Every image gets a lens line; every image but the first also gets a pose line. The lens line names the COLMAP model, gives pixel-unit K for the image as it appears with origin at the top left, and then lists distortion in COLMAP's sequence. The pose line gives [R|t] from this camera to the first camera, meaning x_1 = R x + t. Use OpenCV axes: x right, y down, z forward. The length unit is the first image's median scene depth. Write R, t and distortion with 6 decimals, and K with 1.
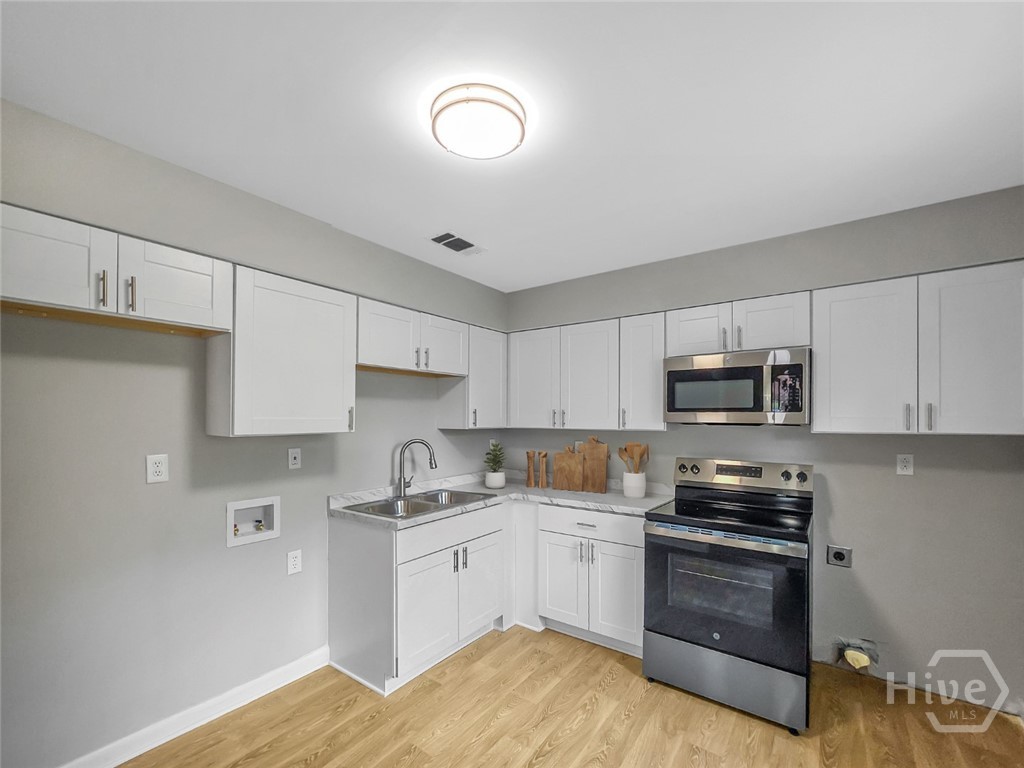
lens RADIAL K [[437.2, 0, 511.9], [0, 437.2, 406.2], [0, 0, 1]] dist [-0.006417, 0.000298]
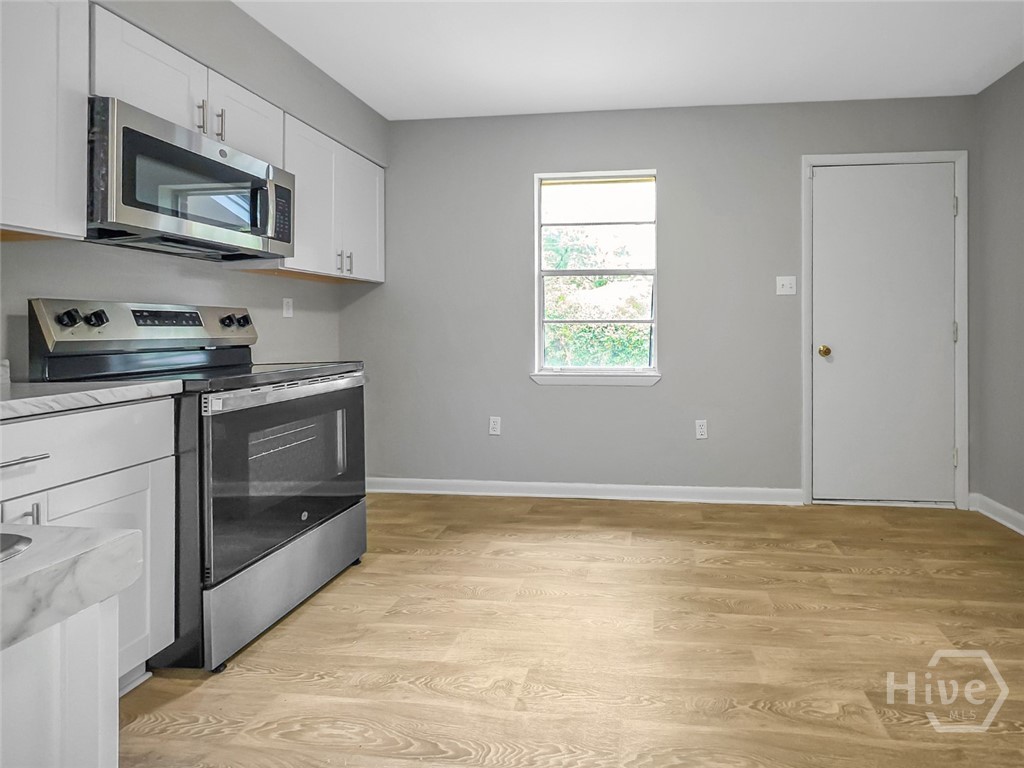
lens RADIAL K [[457.2, 0, 603.7], [0, 457.2, 319.2], [0, 0, 1]] dist [-0.000557, 0.000812]
pose [[-0.492641, 0.013888, 0.870122, -0.448711], [-0.010293, 0.999710, -0.021784, 0.174451], [-0.870172, -0.019688, -0.492355, 0.851251]]
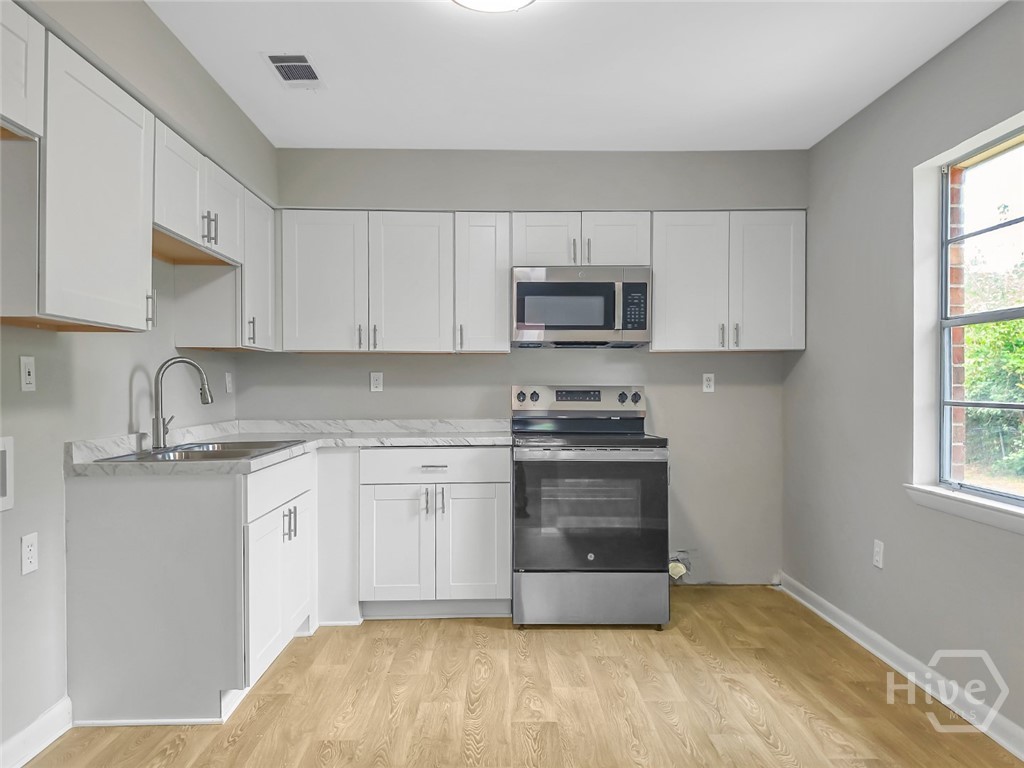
lens RADIAL K [[738.0, 0, 530.0], [0, 738.0, 364.3], [0, 0, 1]] dist [0.036370, -0.054850]
pose [[0.784301, 0.015447, 0.620189, -0.583769], [-0.011175, 0.999880, -0.010771, 0.110832], [-0.620280, 0.001517, 0.784379, -0.171808]]
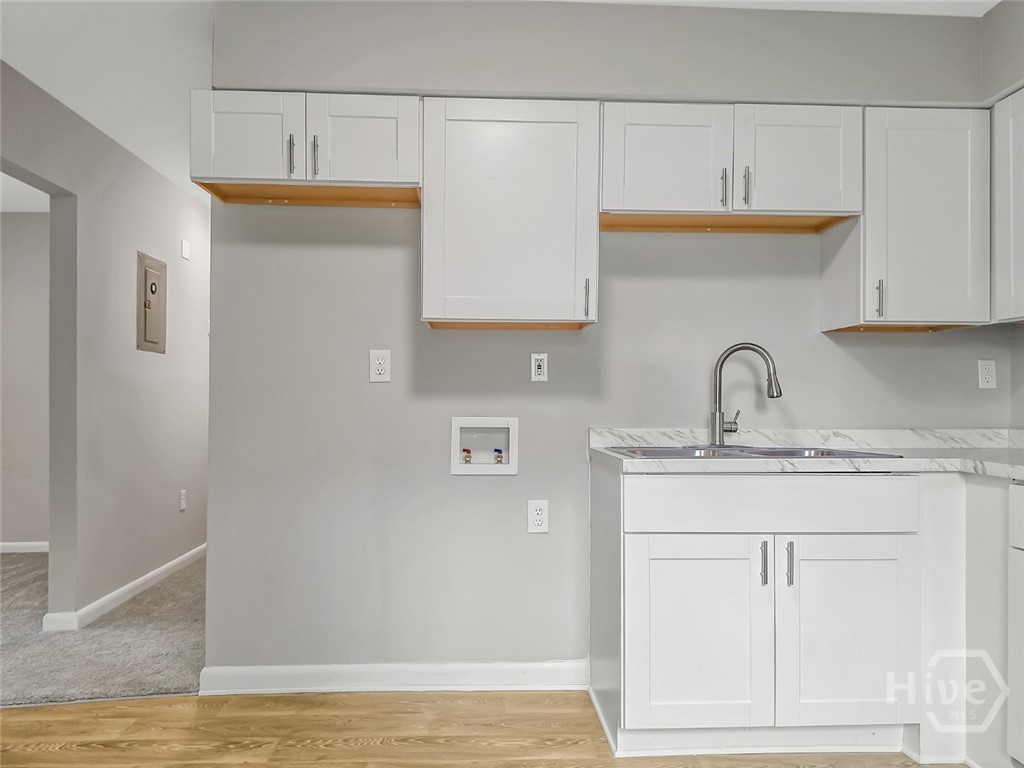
lens RADIAL K [[738.0, 0, 514.0], [0, 738.0, 376.9], [0, 0, 1]] dist [0.036370, -0.054850]
pose [[0.626085, -0.021377, -0.779462, 0.381952], [0.013655, 0.999771, -0.016451, 0.154395], [0.779635, -0.000344, 0.626233, 0.241503]]
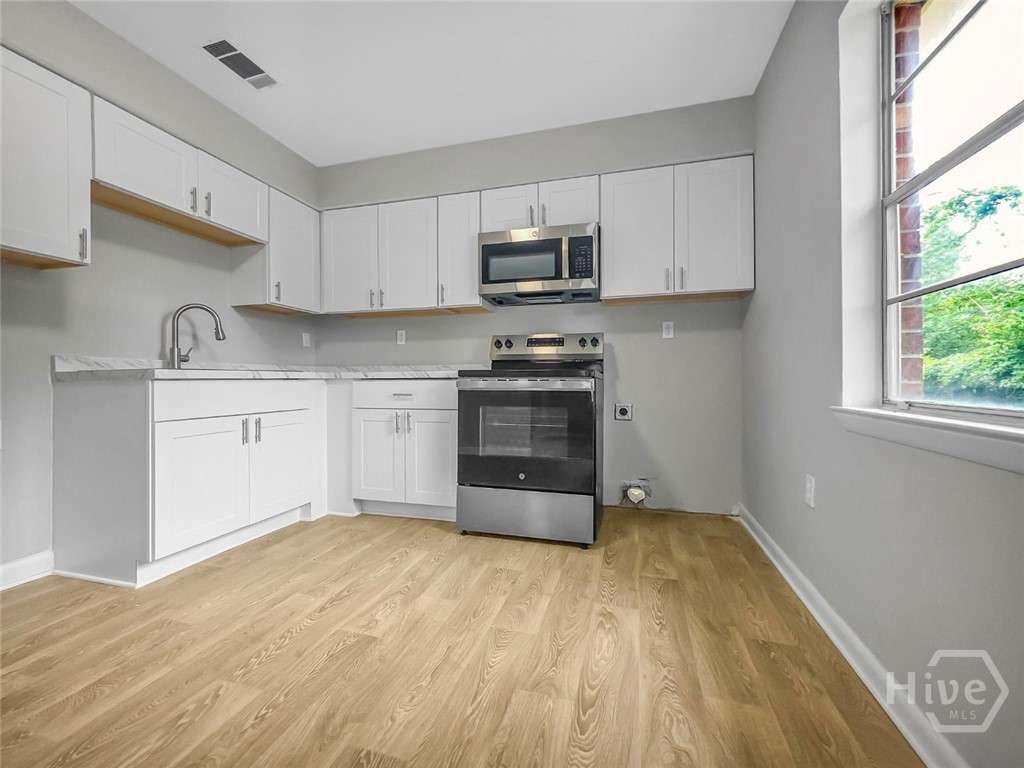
lens RADIAL K [[437.2, 0, 510.1], [0, 437.2, 365.0], [0, 0, 1]] dist [-0.006417, 0.000298]
pose [[0.936816, 0.006183, 0.349769, 0.063262], [-0.001357, 0.999901, -0.014041, 0.245423], [-0.349821, 0.012679, 0.936731, 0.011829]]
